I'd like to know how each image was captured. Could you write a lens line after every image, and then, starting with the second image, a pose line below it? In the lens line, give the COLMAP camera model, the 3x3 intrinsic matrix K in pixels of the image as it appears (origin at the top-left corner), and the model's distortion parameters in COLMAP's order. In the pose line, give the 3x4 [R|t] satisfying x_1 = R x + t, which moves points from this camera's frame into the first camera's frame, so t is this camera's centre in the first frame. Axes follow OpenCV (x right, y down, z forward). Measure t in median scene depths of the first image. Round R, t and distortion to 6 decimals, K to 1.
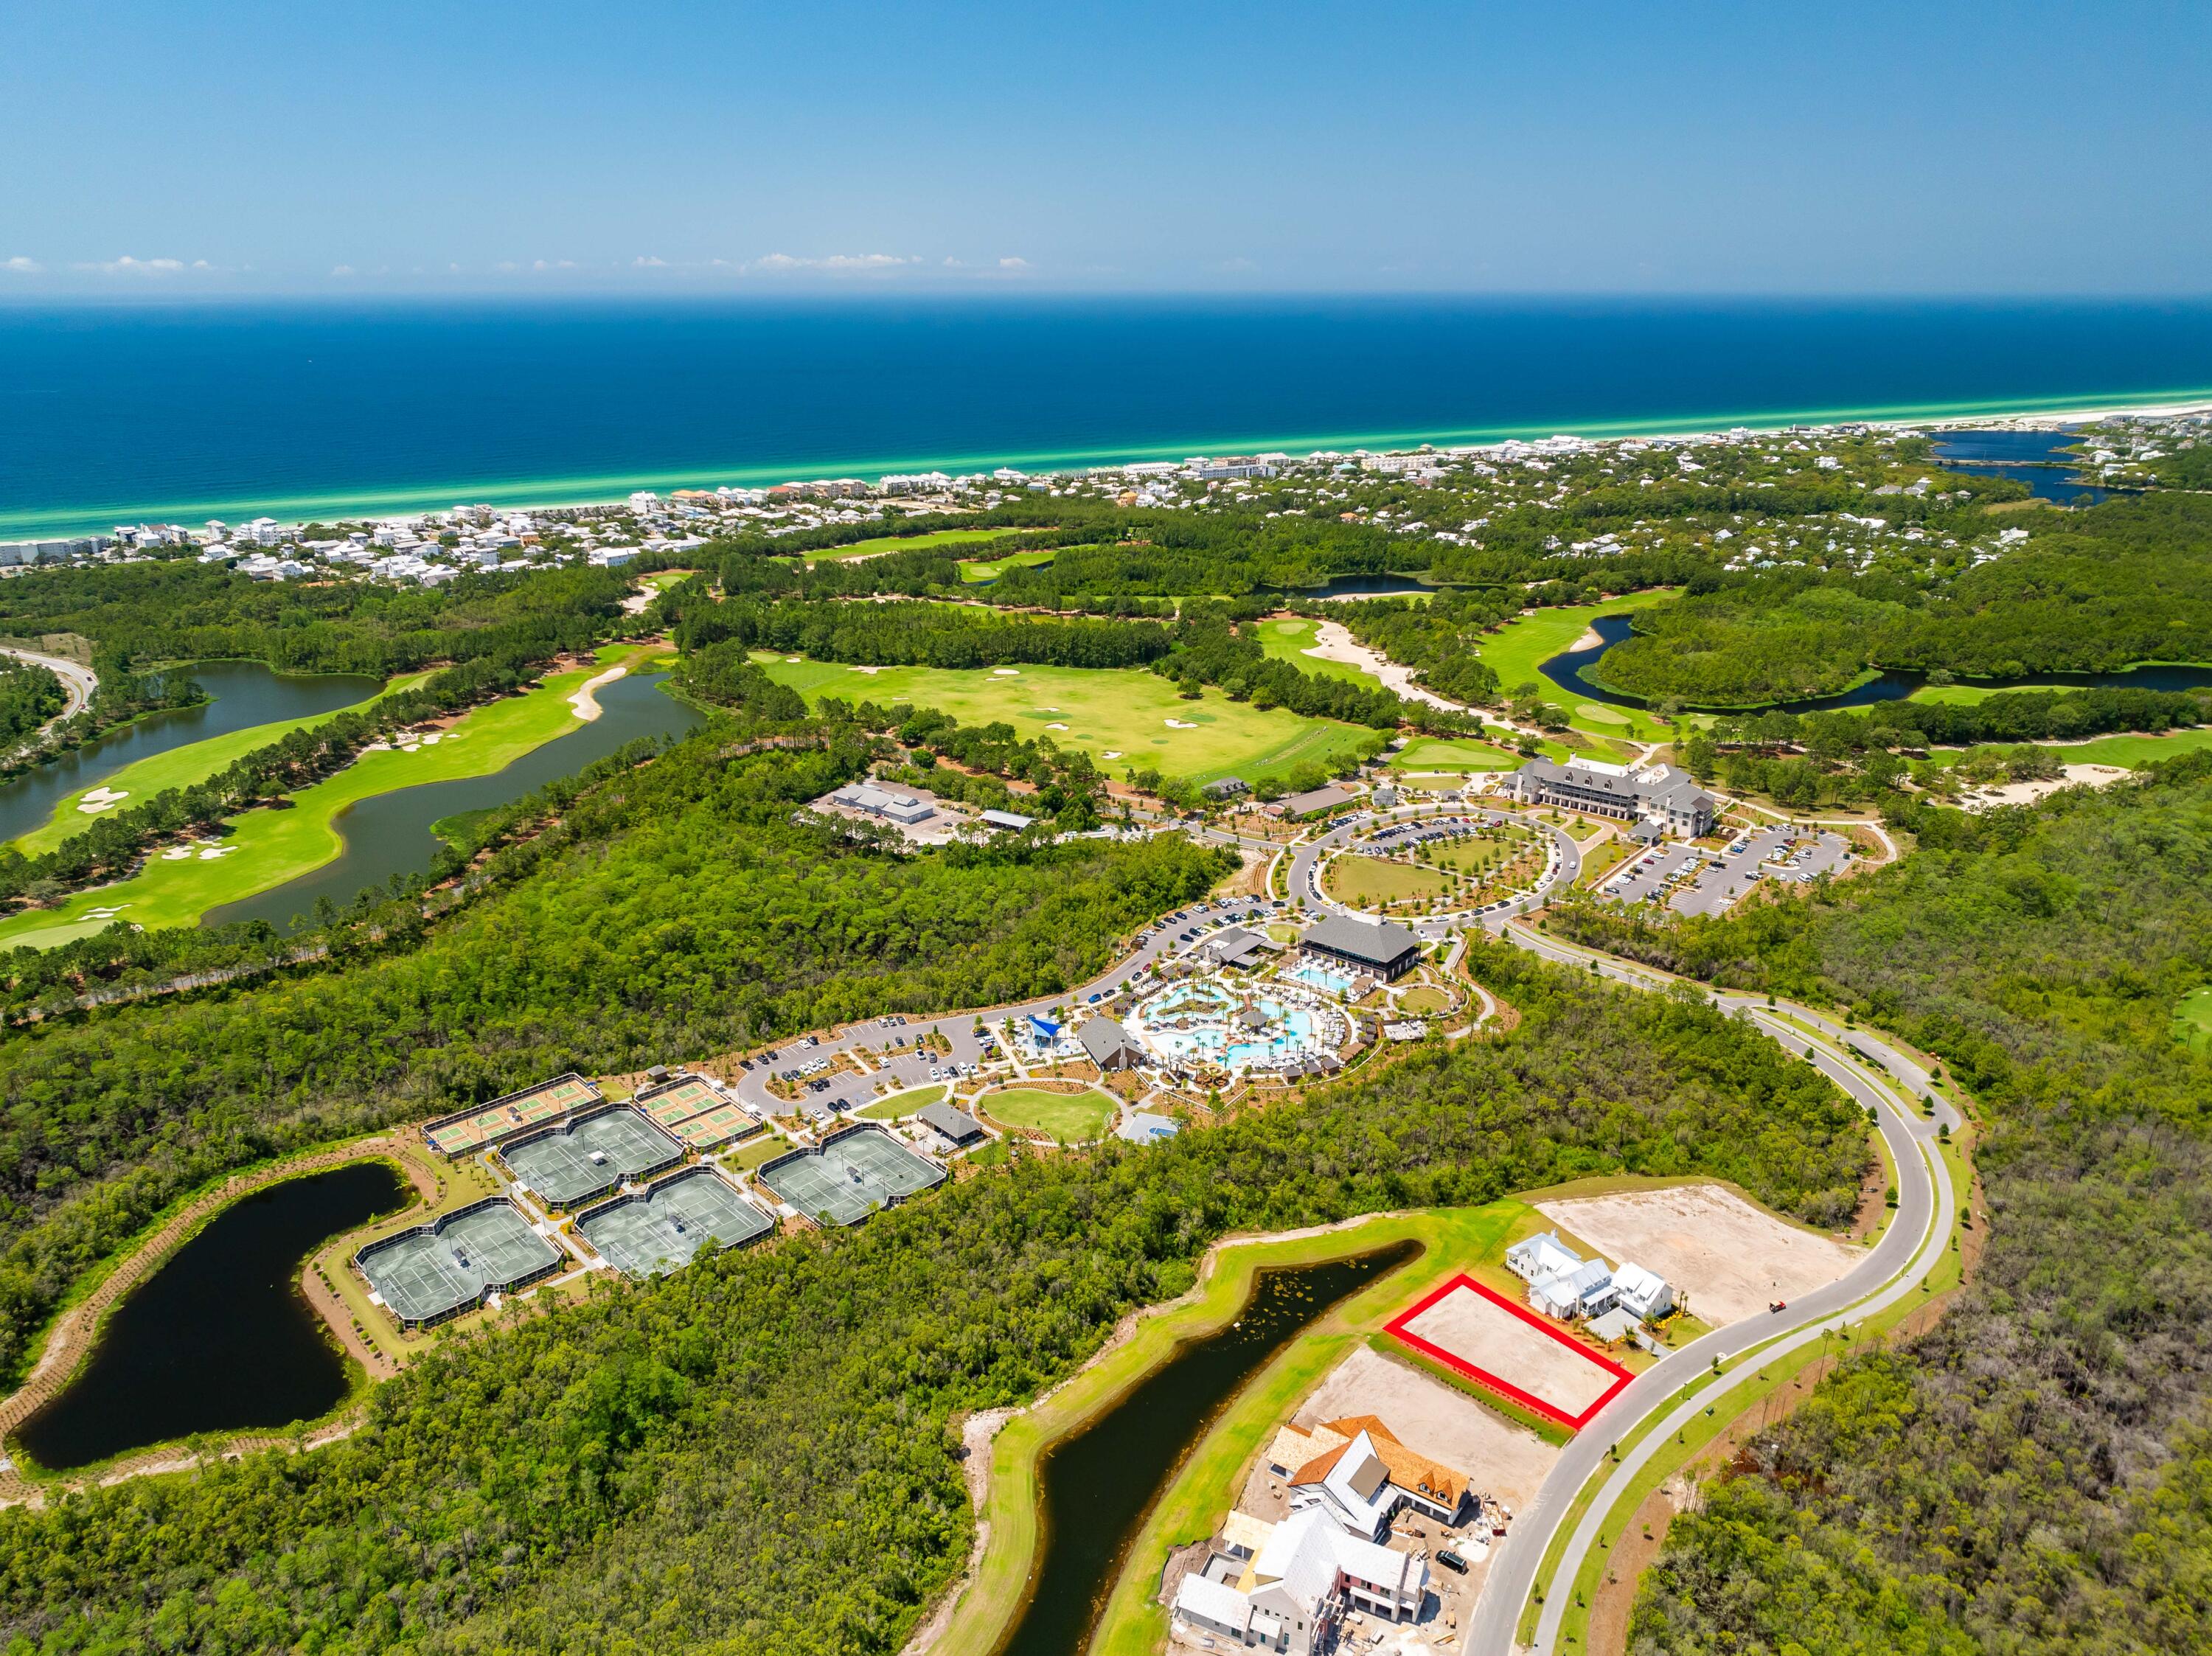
lens RADIAL K [[1530.8, 0, 1110.6], [0, 1530.8, 836.0], [0, 0, 1]] dist [0.001191, -0.002995]
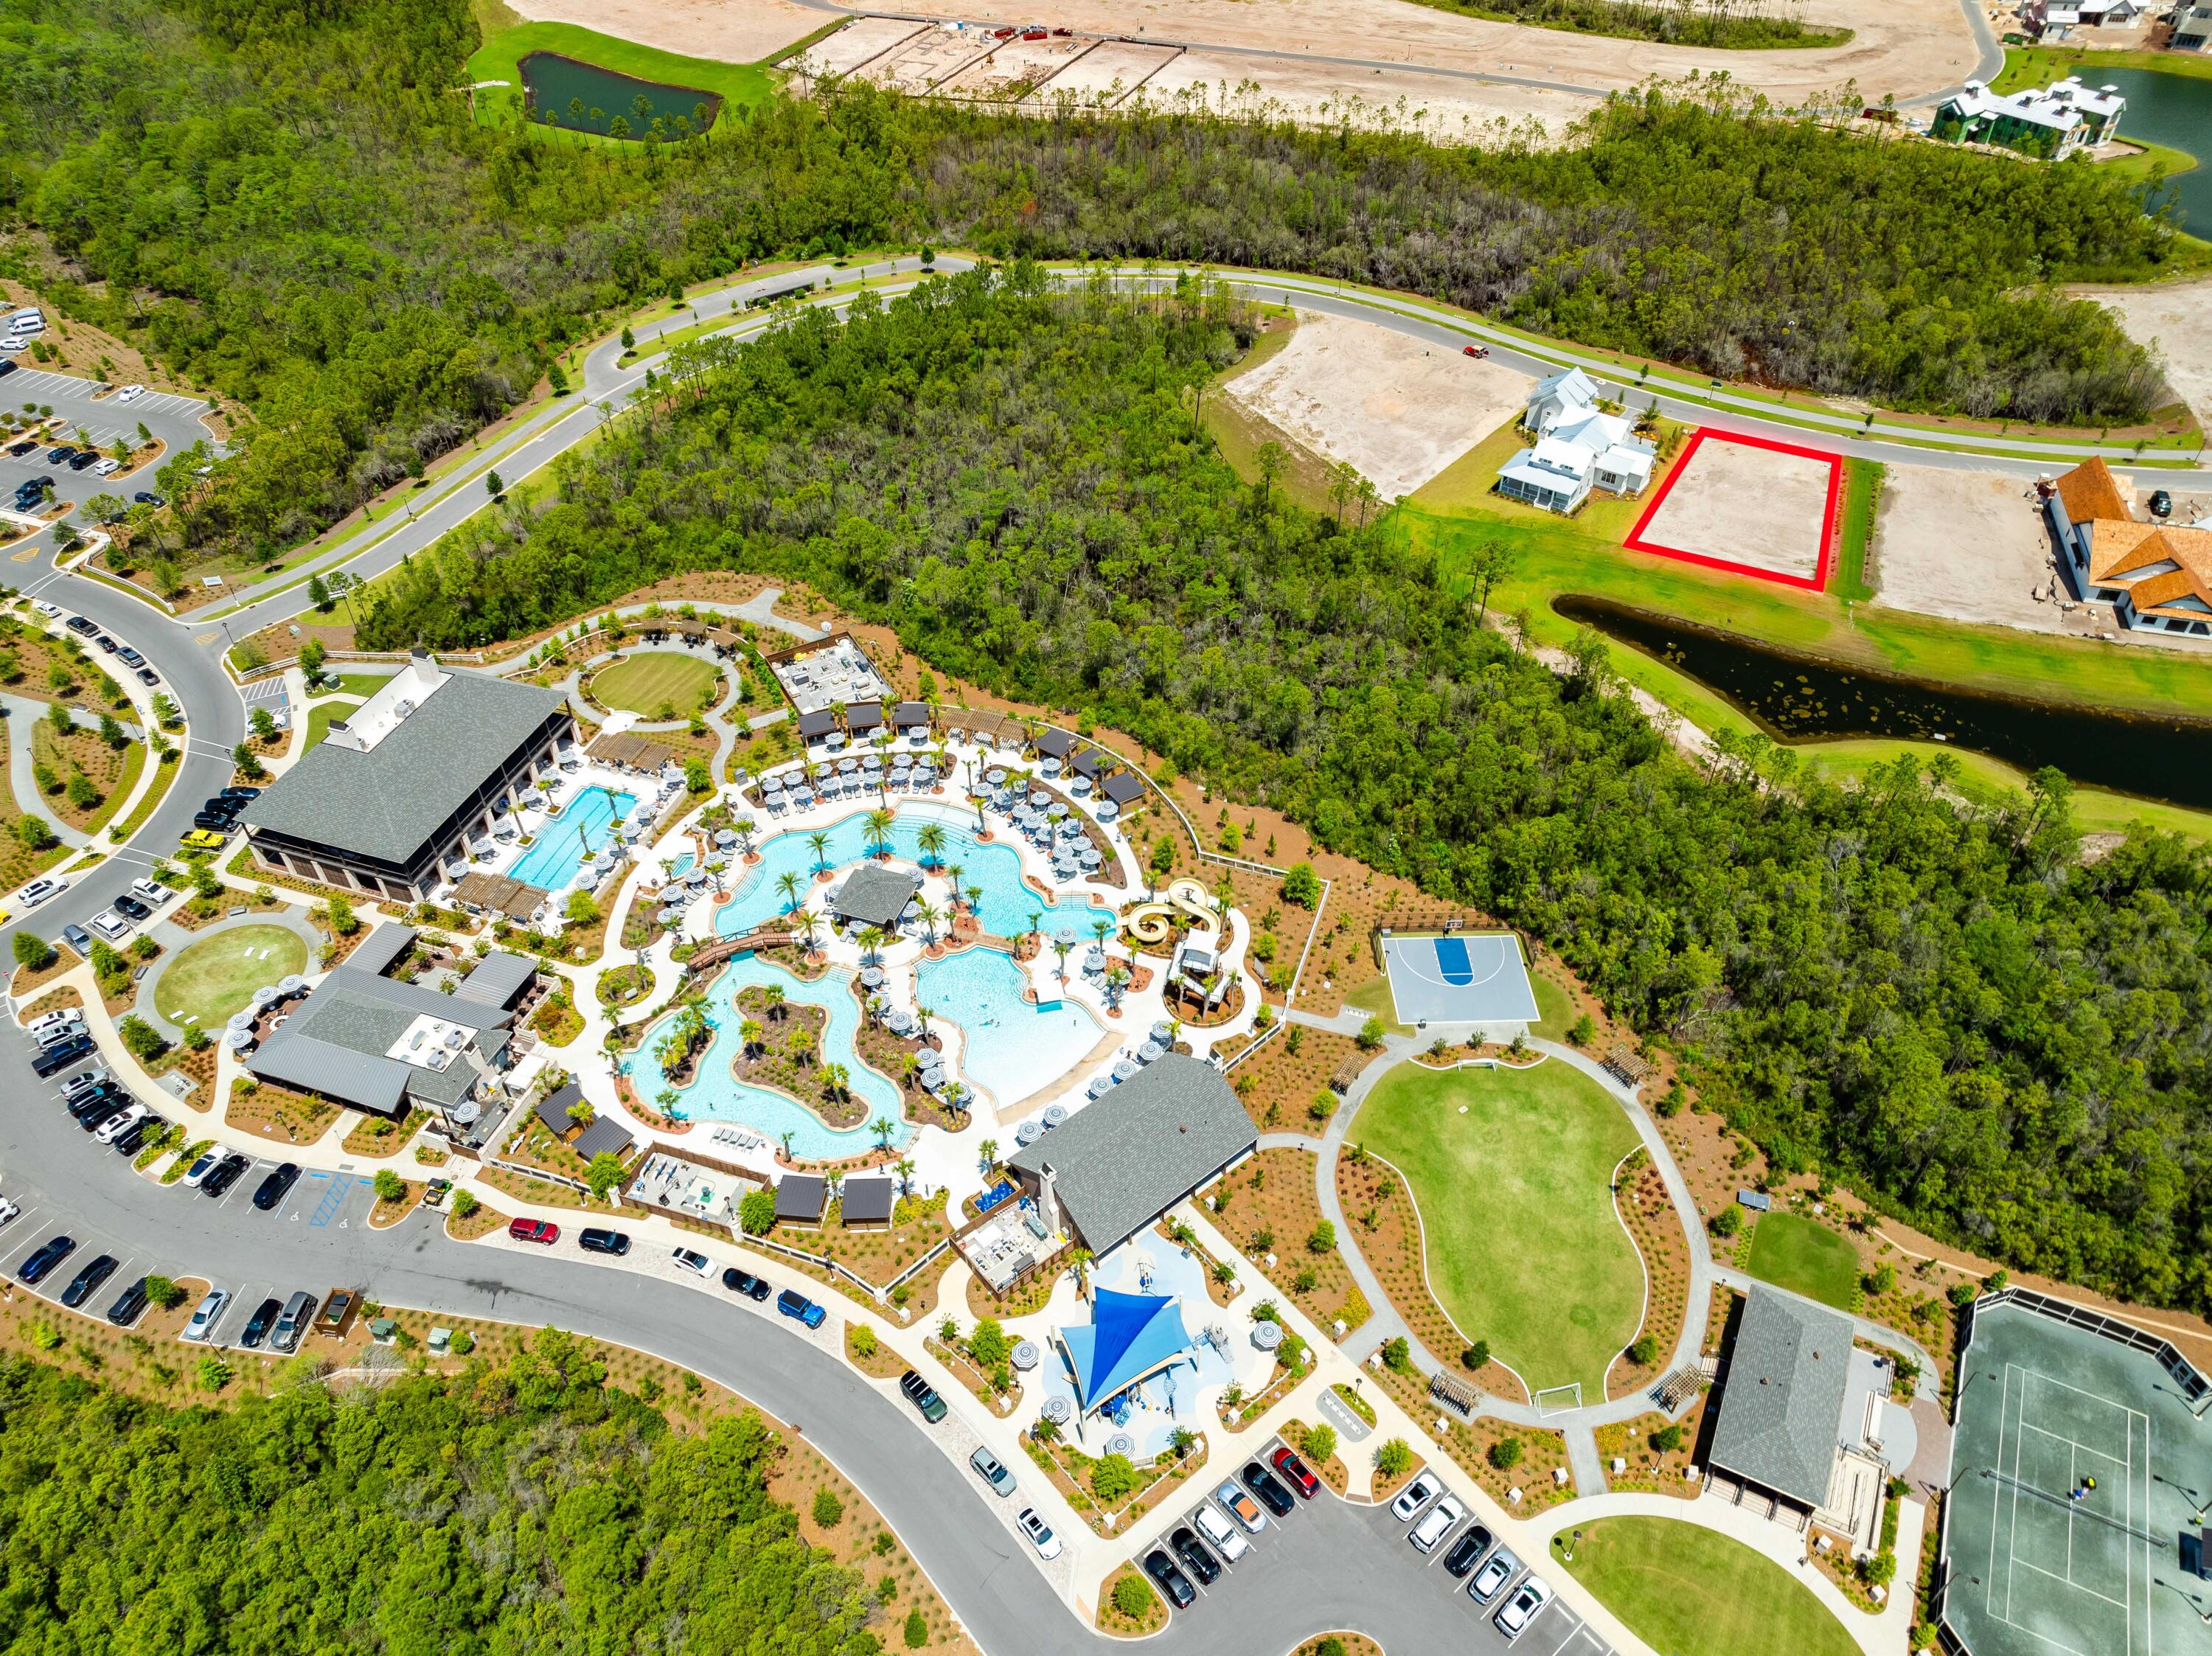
lens RADIAL K [[1530.8, 0, 1110.6], [0, 1530.8, 836.0], [0, 0, 1]] dist [0.001191, -0.002995]
pose [[-0.332807, -0.634024, 0.698035, -0.169455], [0.335087, 0.612408, 0.716012, -0.133225], [-0.881451, 0.472196, 0.008640, 0.867798]]
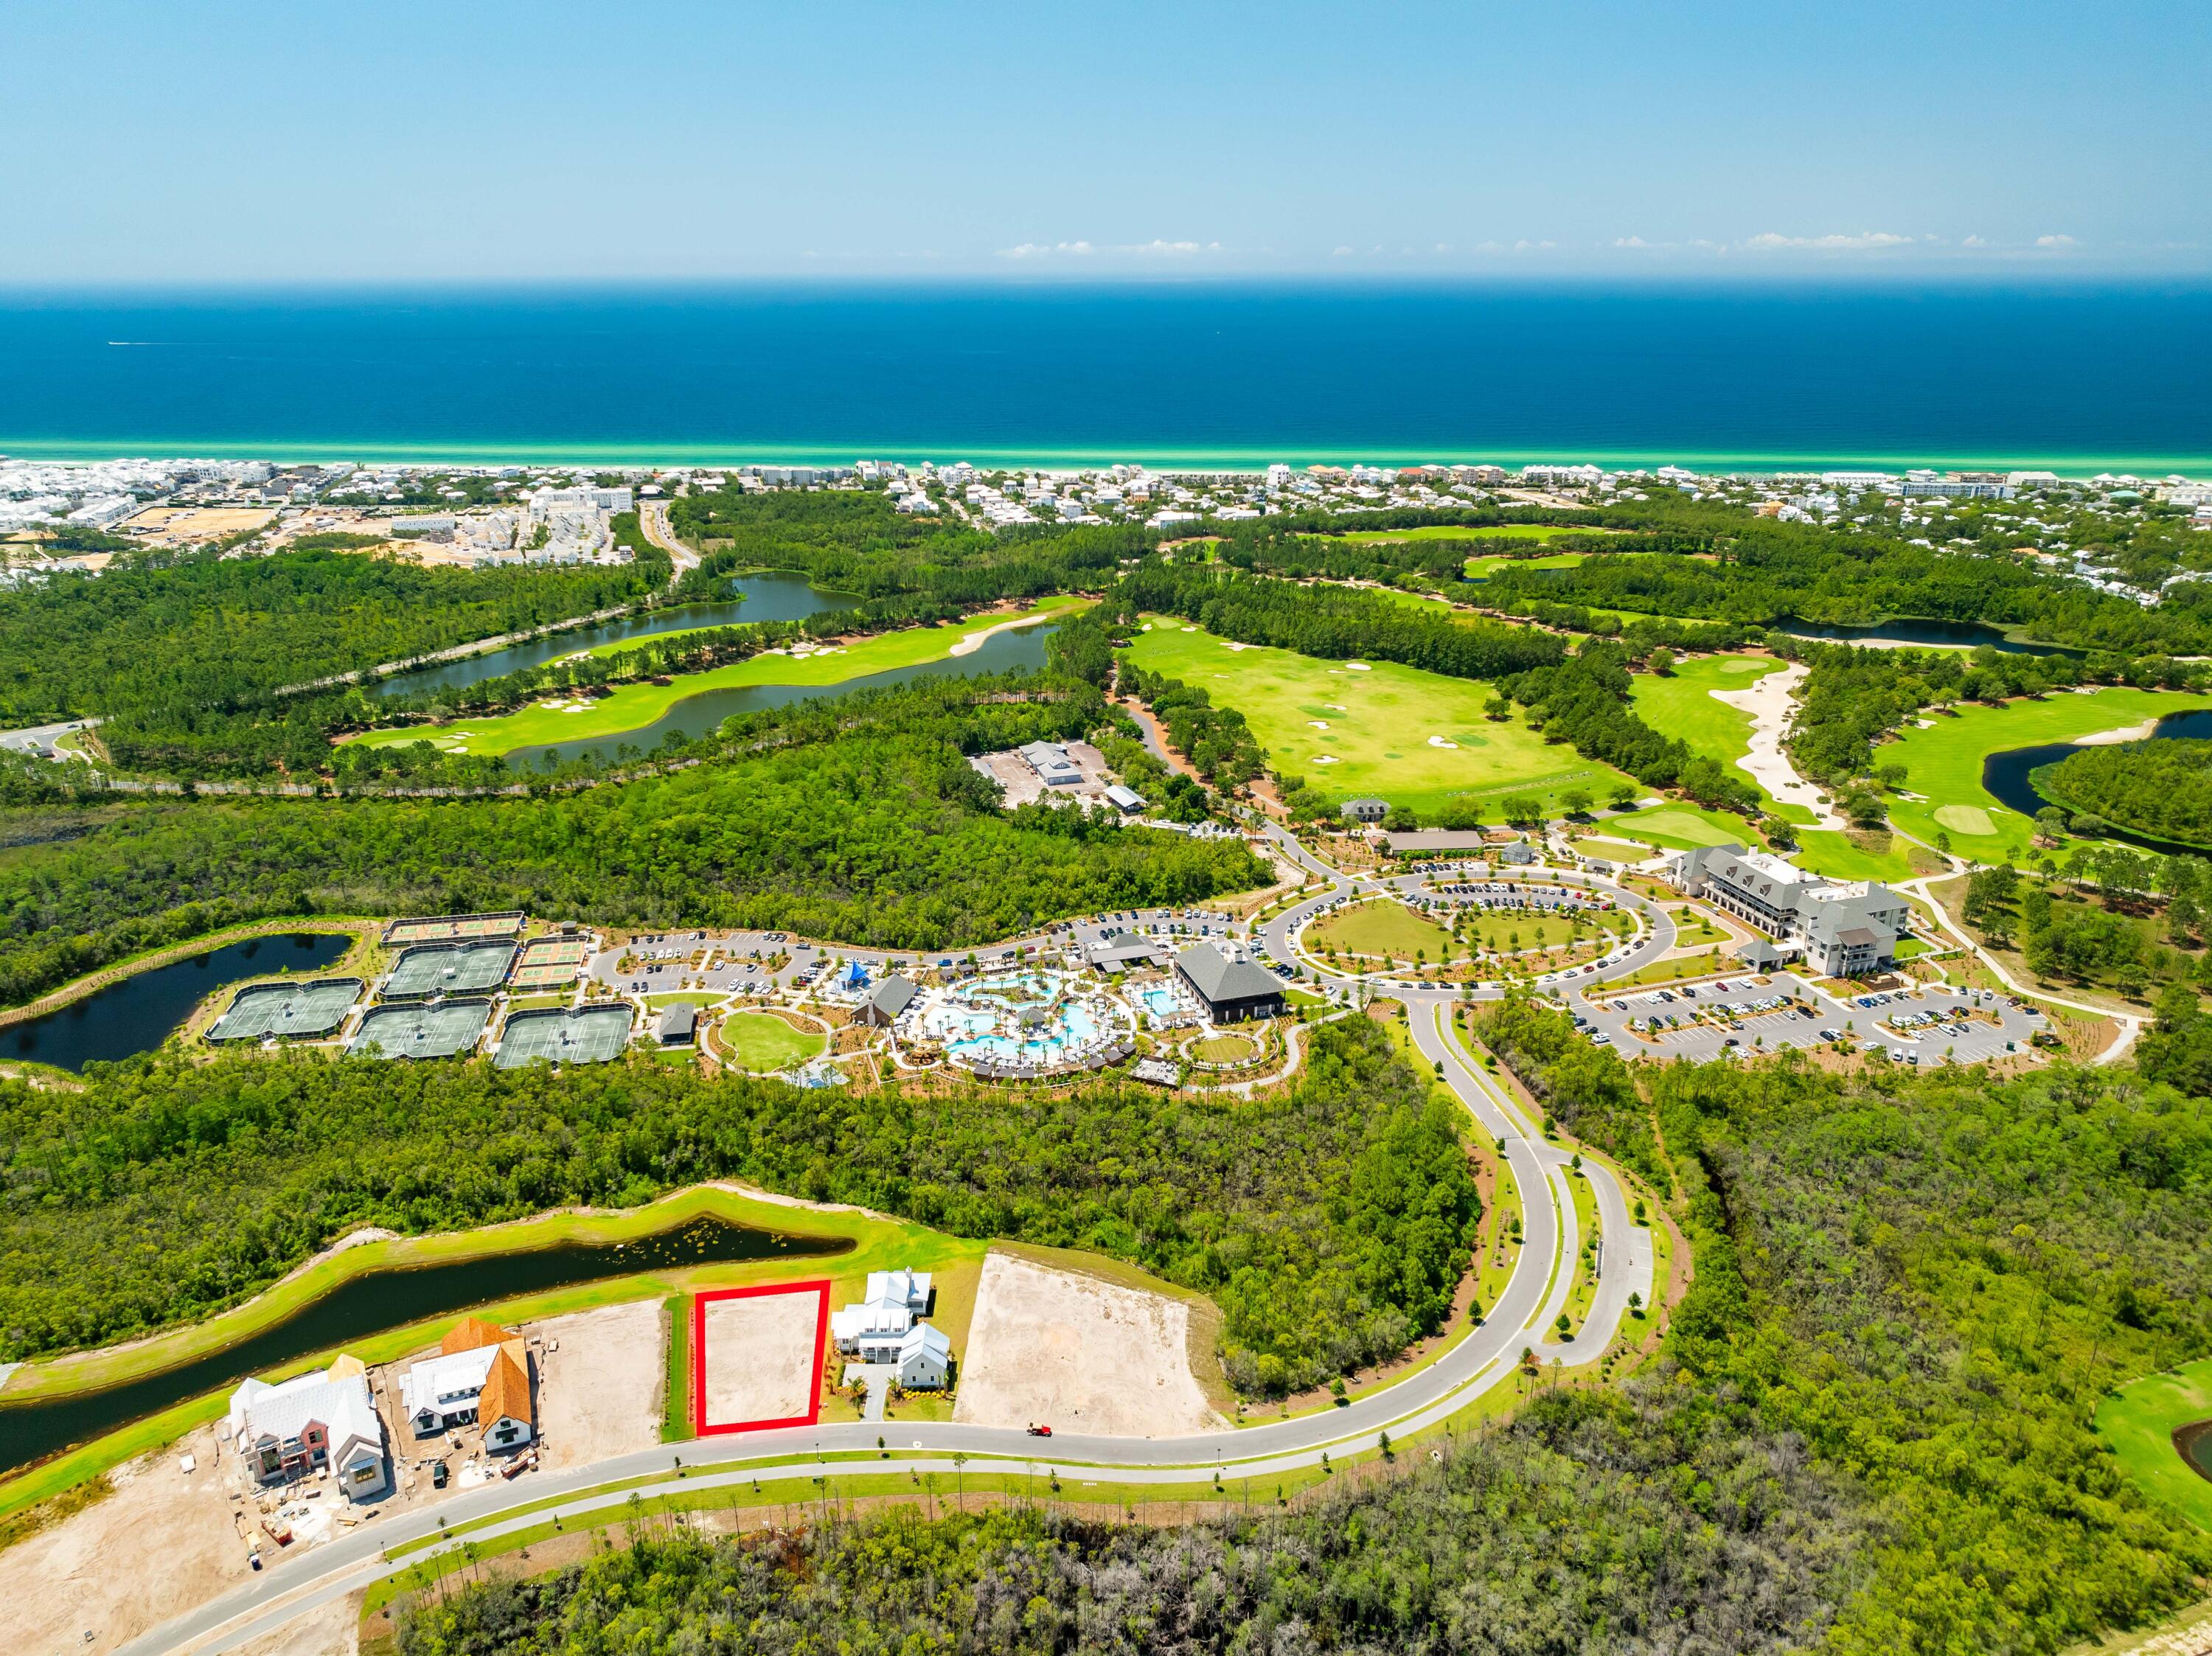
lens RADIAL K [[1530.8, 0, 1110.6], [0, 1530.8, 836.0], [0, 0, 1]] dist [0.001191, -0.002995]
pose [[0.833766, 0.193709, -0.517021, 0.575724], [-0.188062, 0.980075, 0.063922, -0.061733], [0.519101, 0.043936, 0.853583, 0.169641]]
